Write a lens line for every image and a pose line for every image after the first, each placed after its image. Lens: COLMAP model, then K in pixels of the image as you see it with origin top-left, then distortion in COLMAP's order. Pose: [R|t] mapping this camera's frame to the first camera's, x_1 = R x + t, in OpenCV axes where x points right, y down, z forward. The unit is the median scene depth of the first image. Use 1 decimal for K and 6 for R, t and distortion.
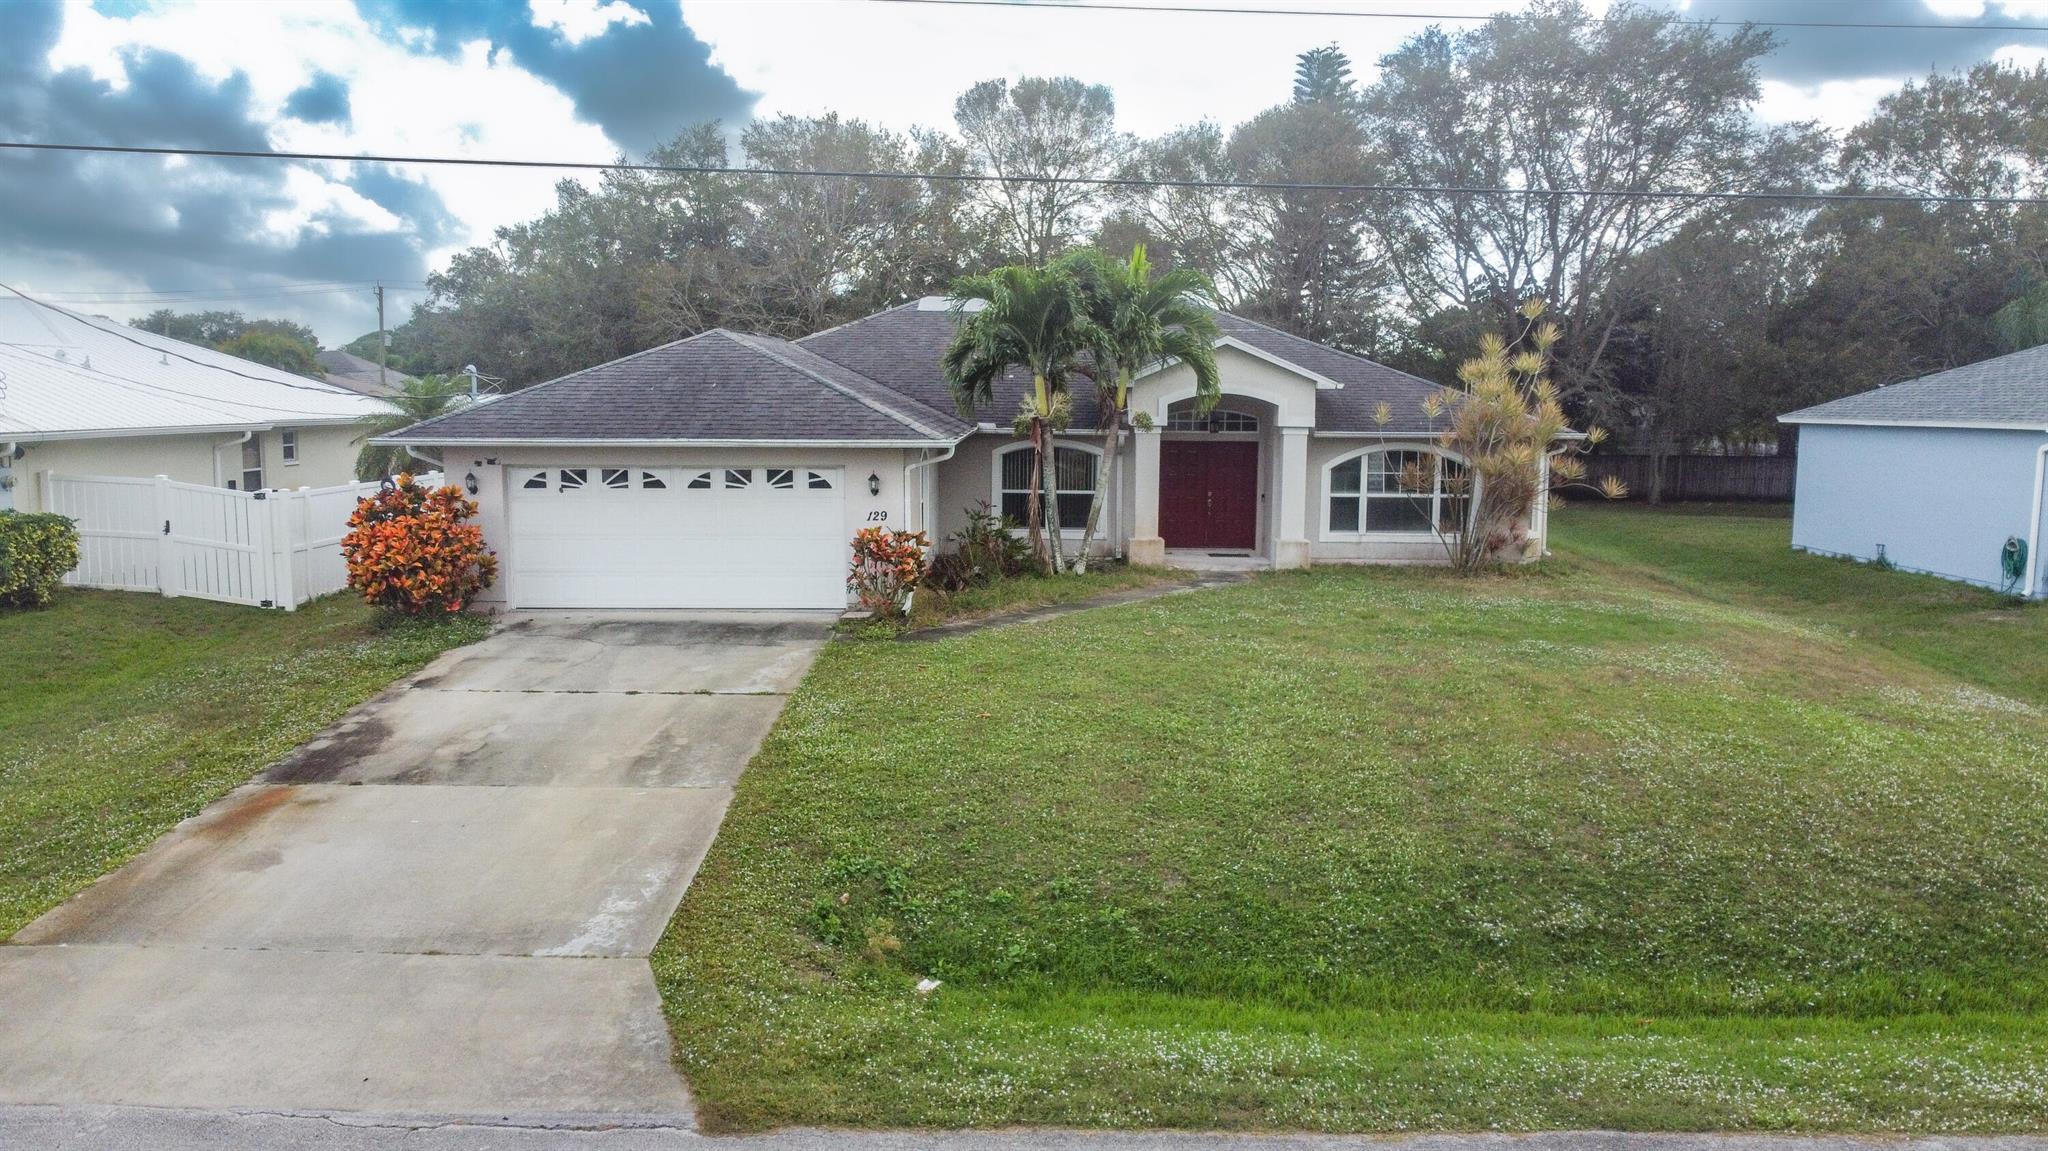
lens RADIAL K [[1549.6, 0, 1021.9], [0, 1549.6, 577.2], [0, 0, 1]] dist [-0.002095, -0.008269]
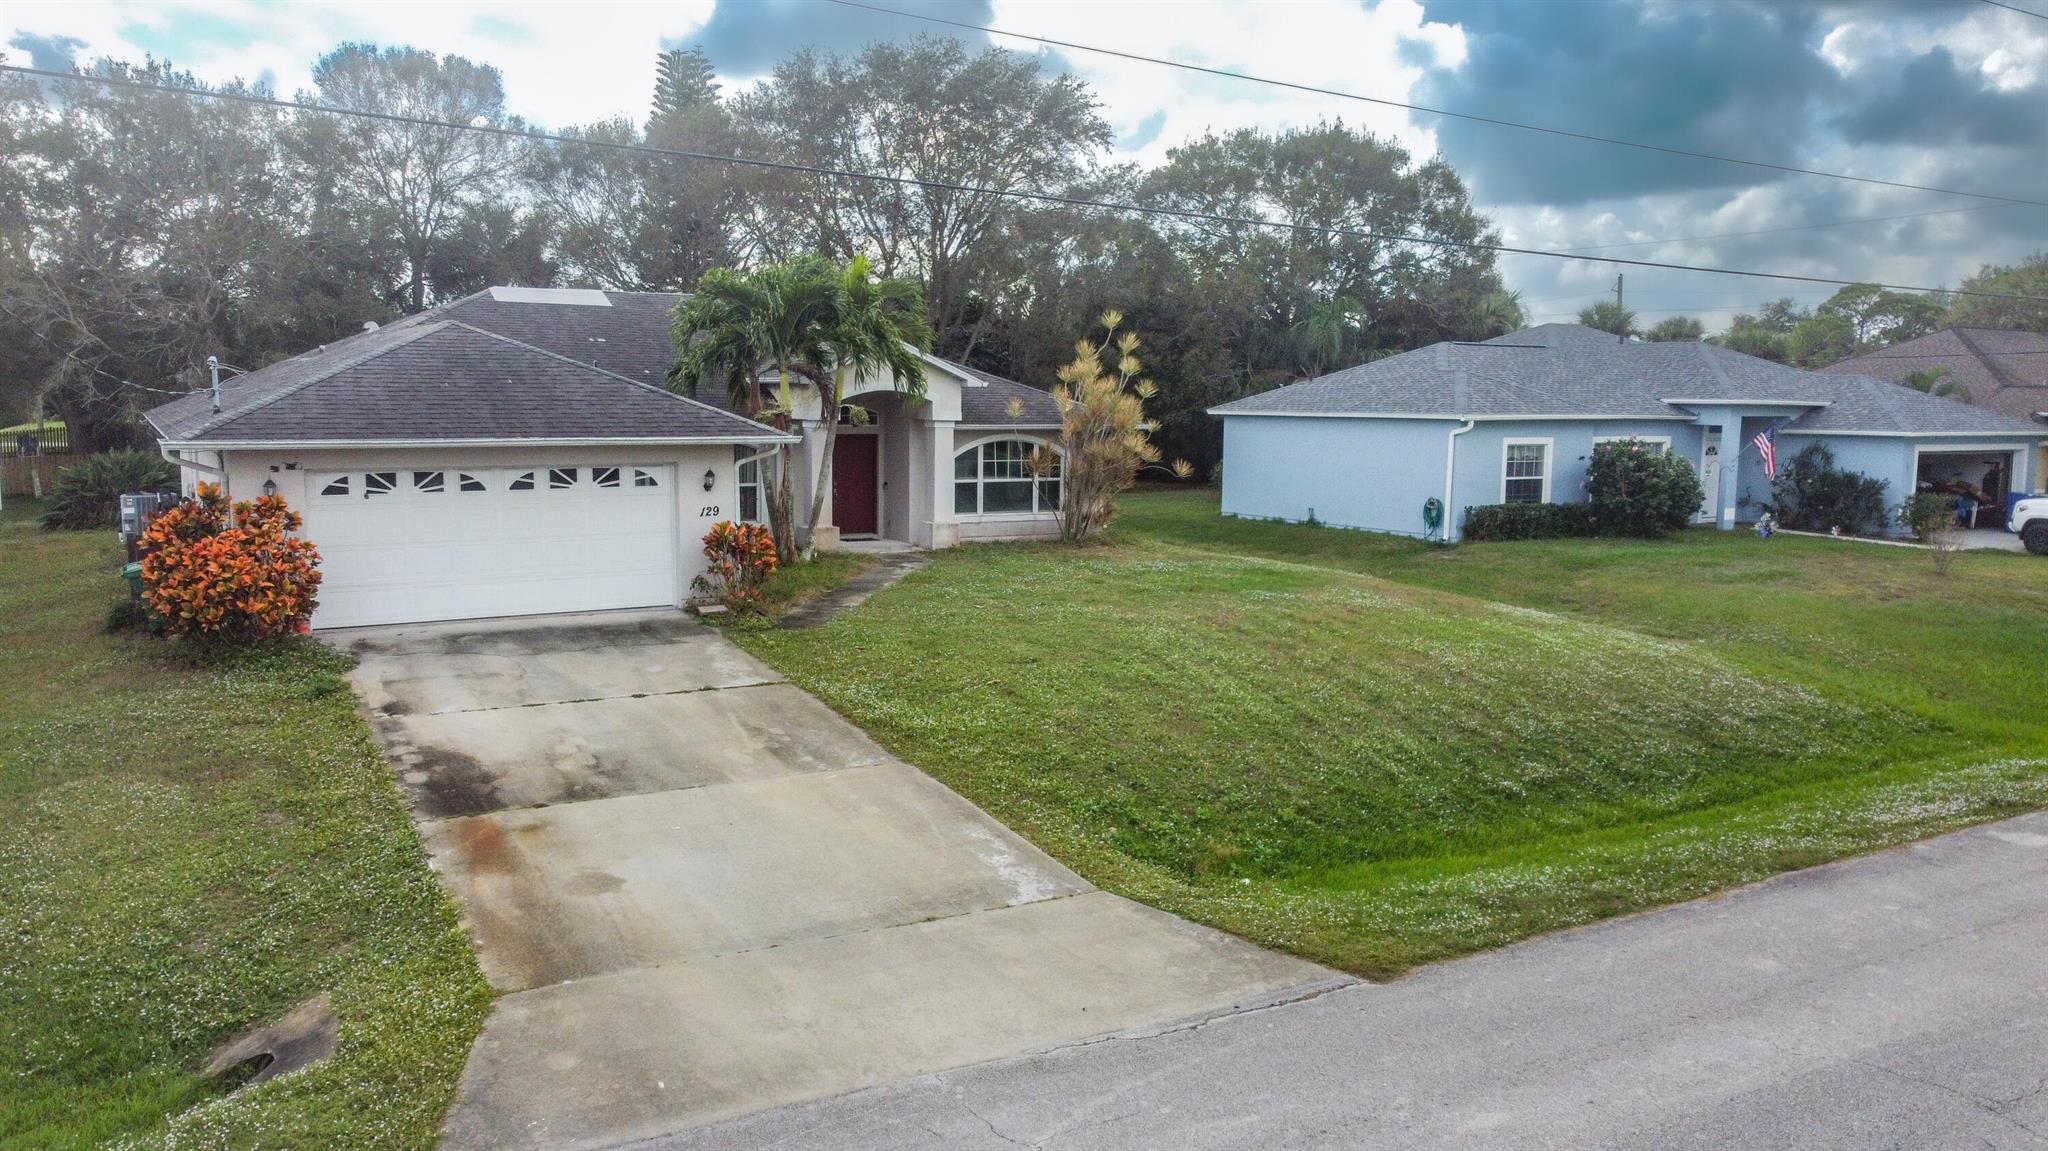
lens RADIAL K [[1549.6, 0, 1021.9], [0, 1549.6, 577.2], [0, 0, 1]] dist [-0.002095, -0.008269]
pose [[0.854542, -0.058659, 0.516060, -0.441410], [0.055508, 0.998226, 0.021550, -0.006894], [-0.516408, 0.010230, 0.856282, 0.023505]]
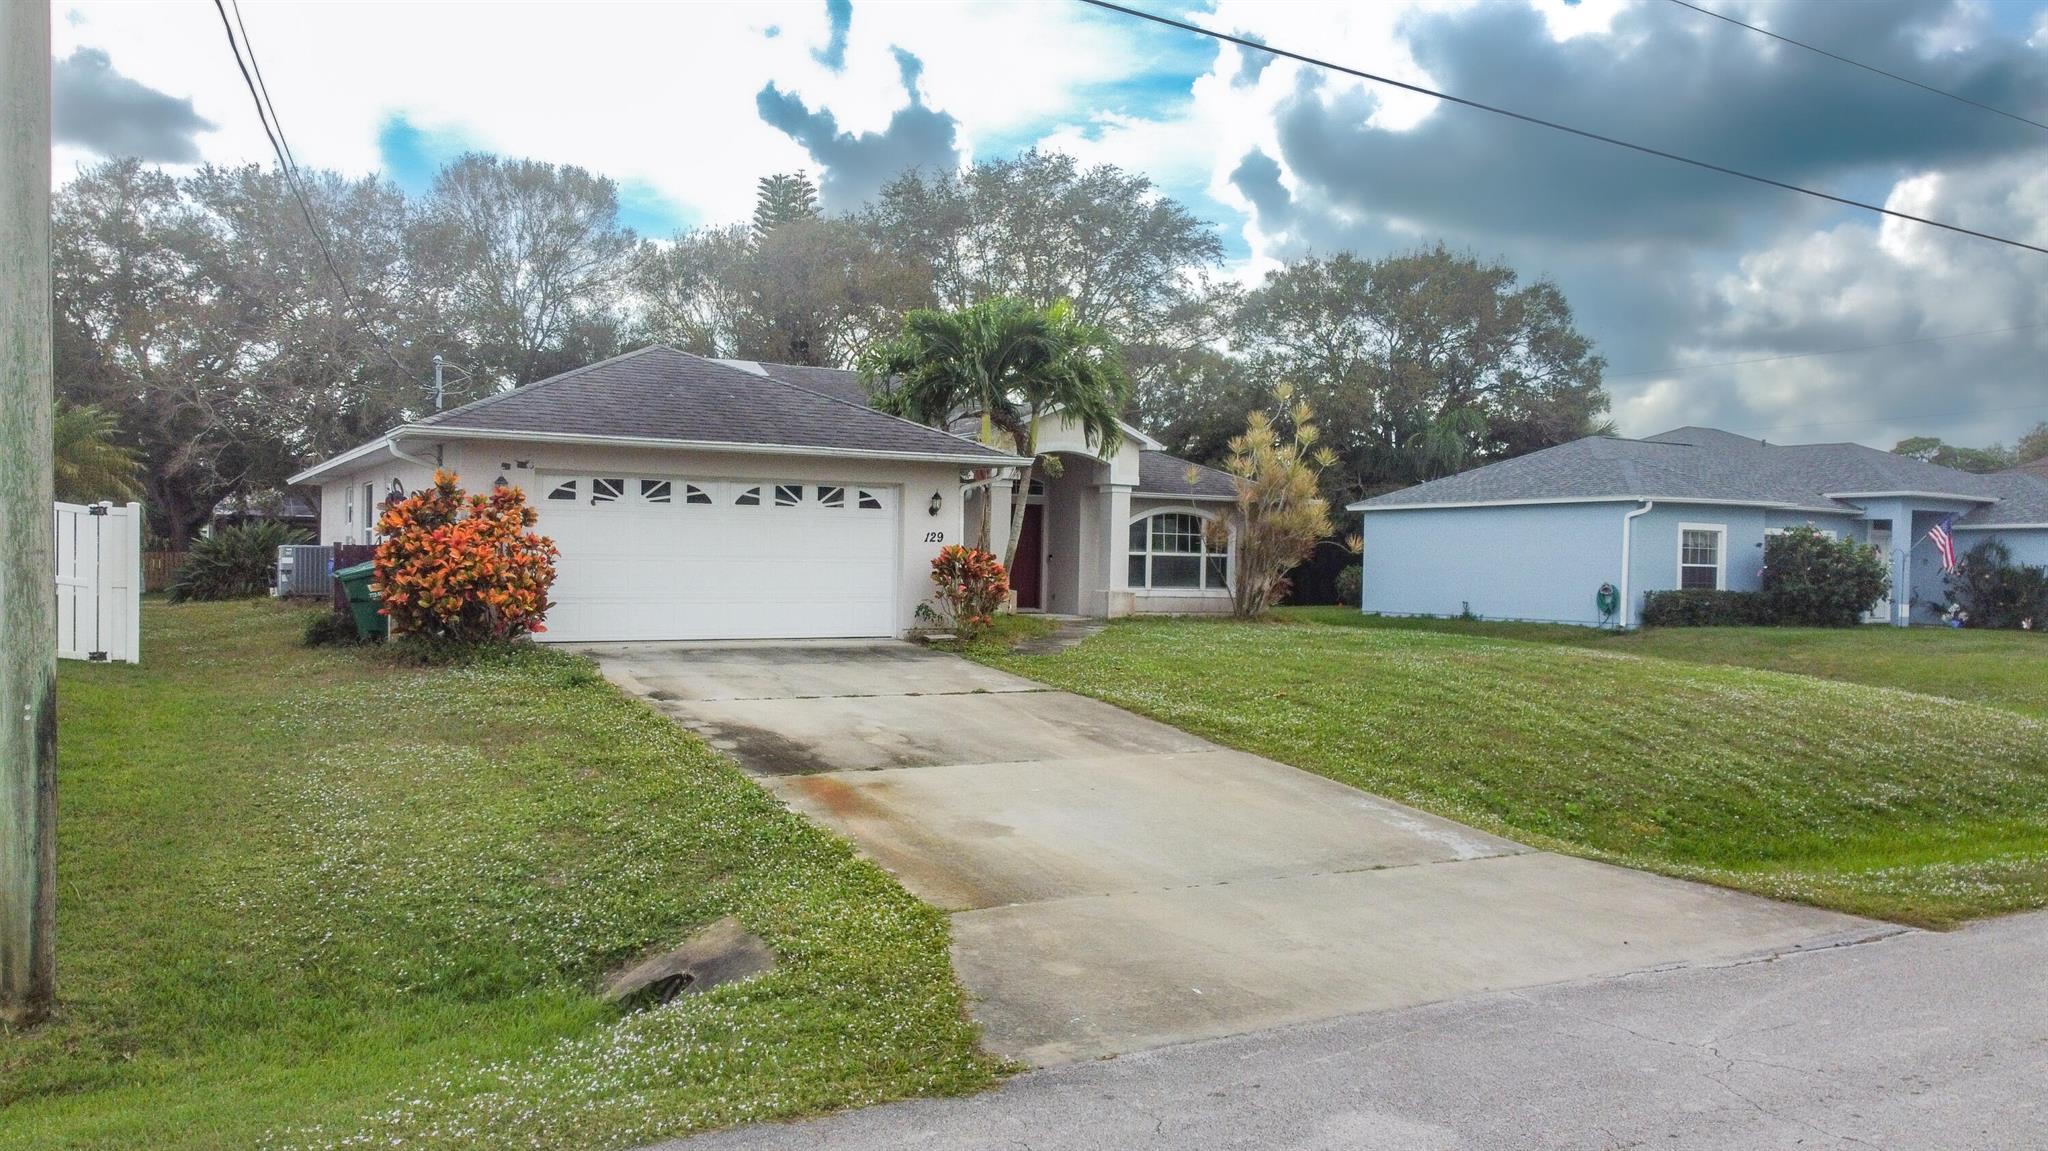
lens RADIAL K [[1550.5, 0, 1024.0], [0, 1550.5, 575.5], [0, 0, 1]] dist [0.003752, -0.008212]
pose [[0.860574, 0.005139, 0.509299, -0.530084], [0.047079, 0.994866, -0.089589, 0.072253], [-0.507145, 0.101075, 0.855914, 0.149261]]
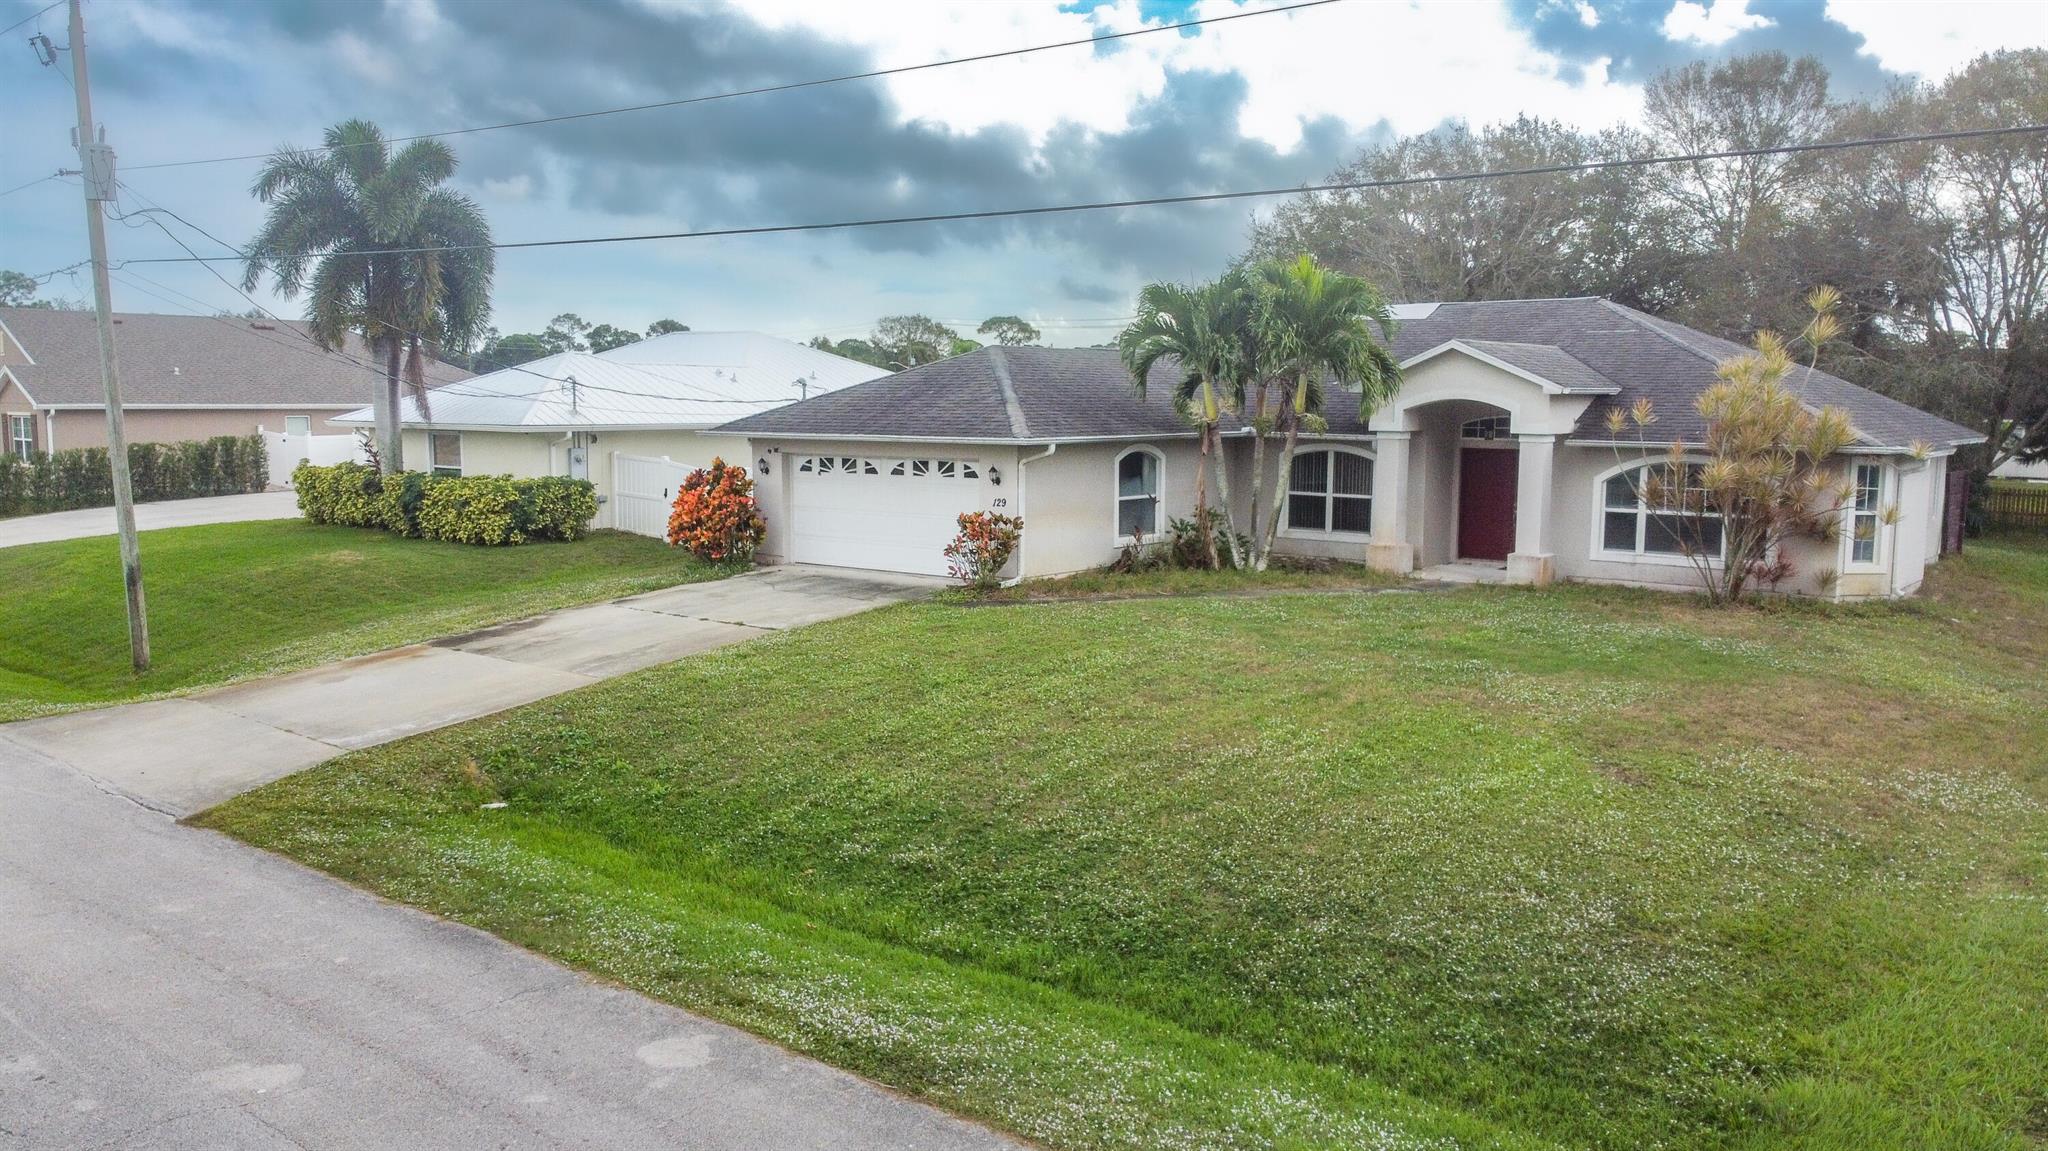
lens RADIAL K [[1549.6, 0, 1021.9], [0, 1549.6, 577.2], [0, 0, 1]] dist [-0.002095, -0.008269]
pose [[0.786414, 0.069758, -0.613748, 0.640667], [-0.073433, 0.997115, 0.019240, -0.006847], [0.613319, 0.029939, 0.789267, 0.081712]]
